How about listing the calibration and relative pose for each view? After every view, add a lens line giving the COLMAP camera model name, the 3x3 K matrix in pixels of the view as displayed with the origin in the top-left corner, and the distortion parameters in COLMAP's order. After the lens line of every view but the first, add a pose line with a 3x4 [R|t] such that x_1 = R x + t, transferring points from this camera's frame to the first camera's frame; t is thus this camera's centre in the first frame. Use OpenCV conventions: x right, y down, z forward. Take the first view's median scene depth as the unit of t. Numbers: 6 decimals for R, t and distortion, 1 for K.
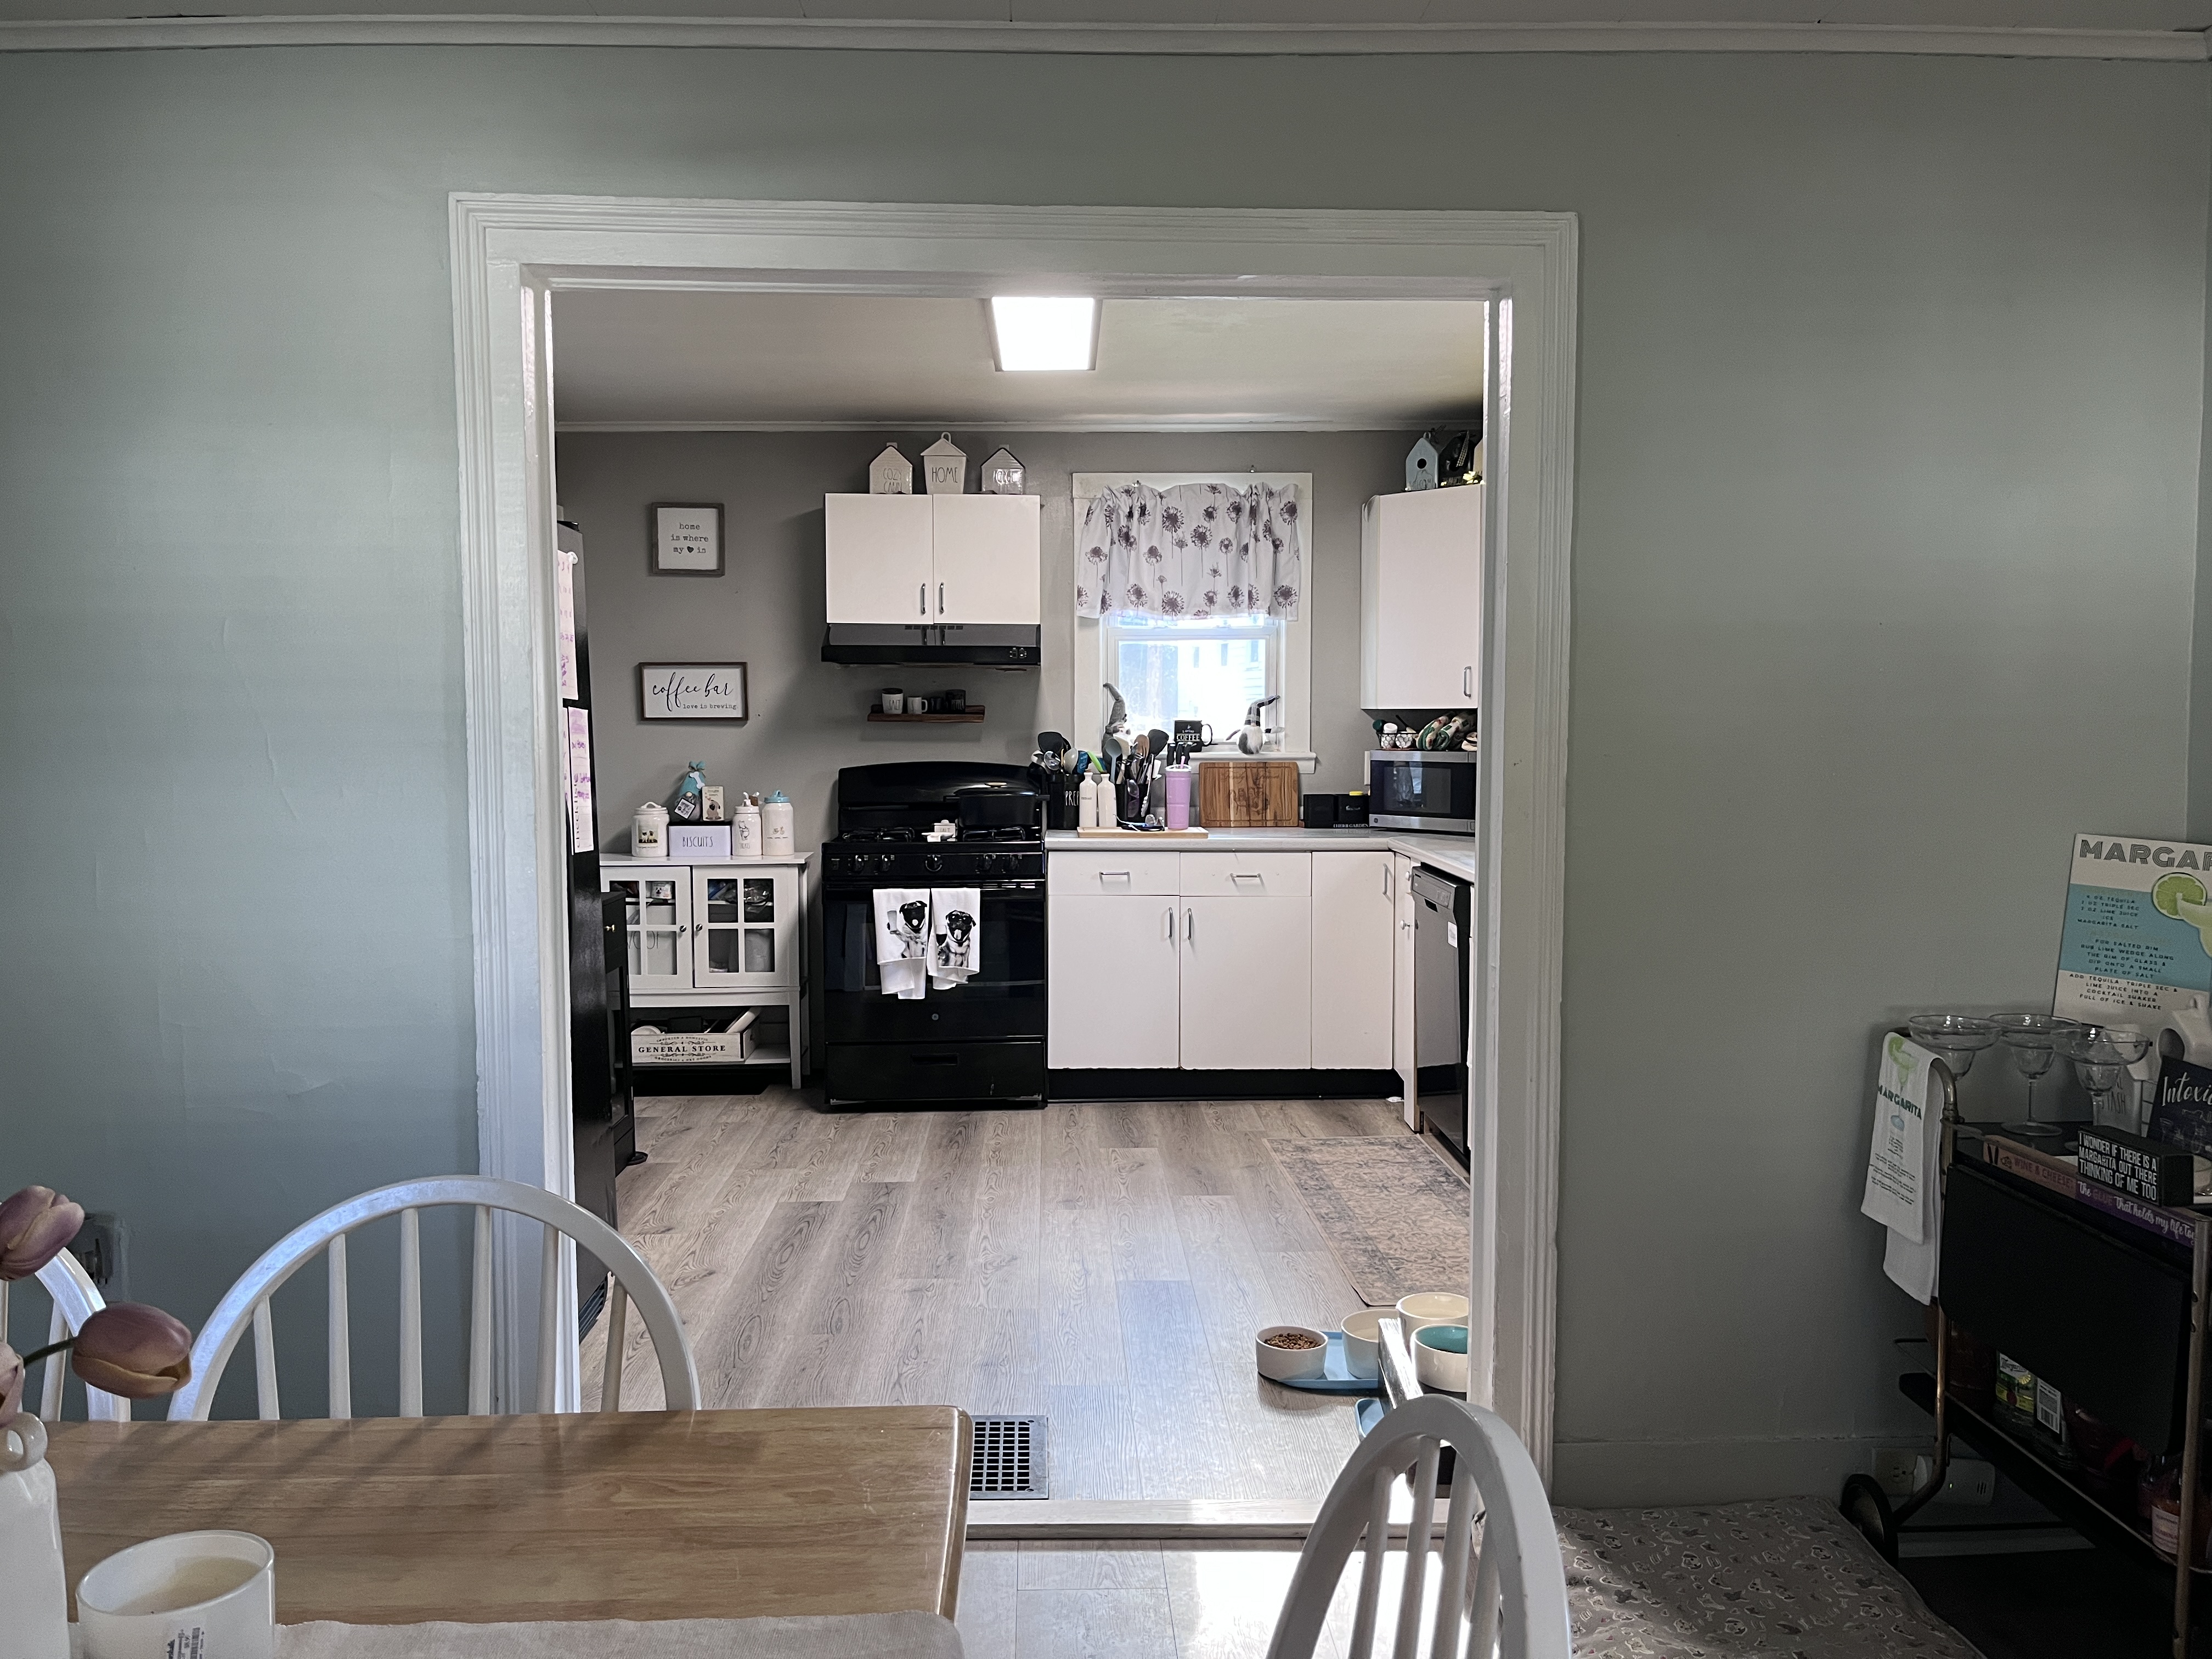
lens RADIAL K [[1685.5, 0, 1092.4], [0, 1685.5, 844.4], [0, 0, 1]] dist [0.045911, -0.046964]
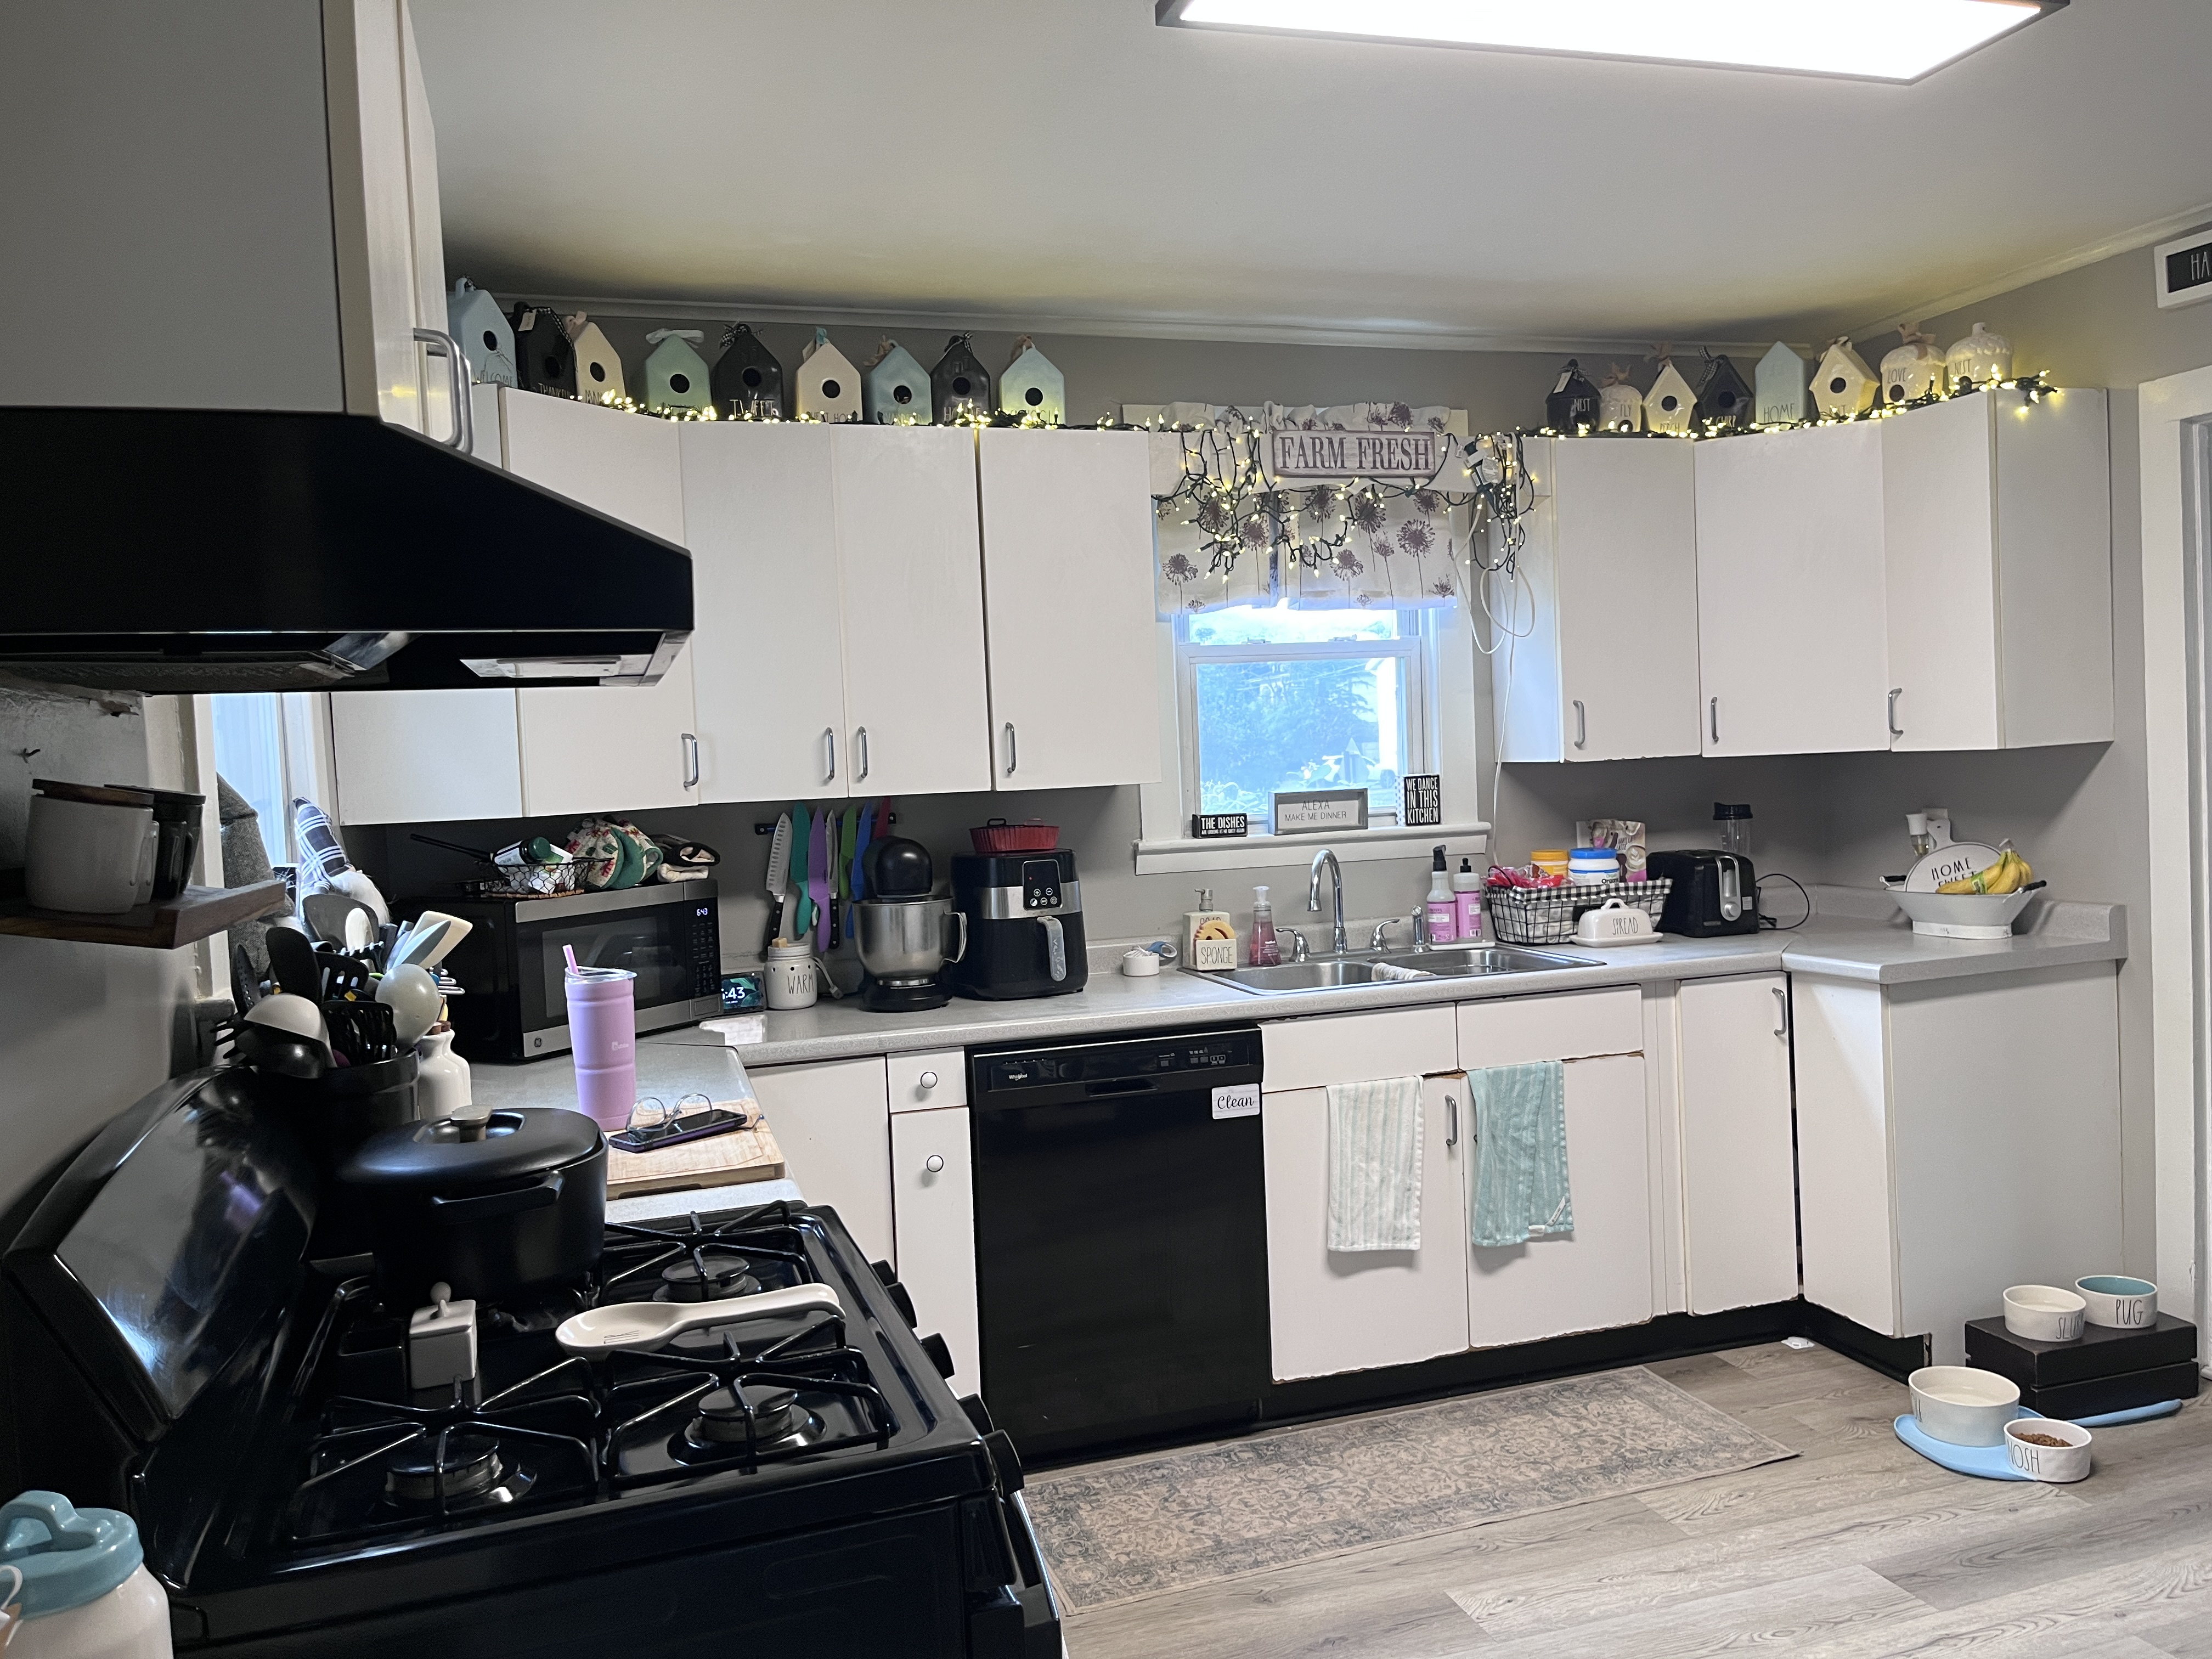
lens RADIAL K [[1685.5, 0, 1092.4], [0, 1685.5, 844.4], [0, 0, 1]] dist [0.045911, -0.046964]
pose [[-0.266760, -0.030073, 0.963294, -0.451589], [0.129582, 0.989318, 0.066770, -0.107466], [-0.955012, 0.142637, -0.260013, 1.239336]]
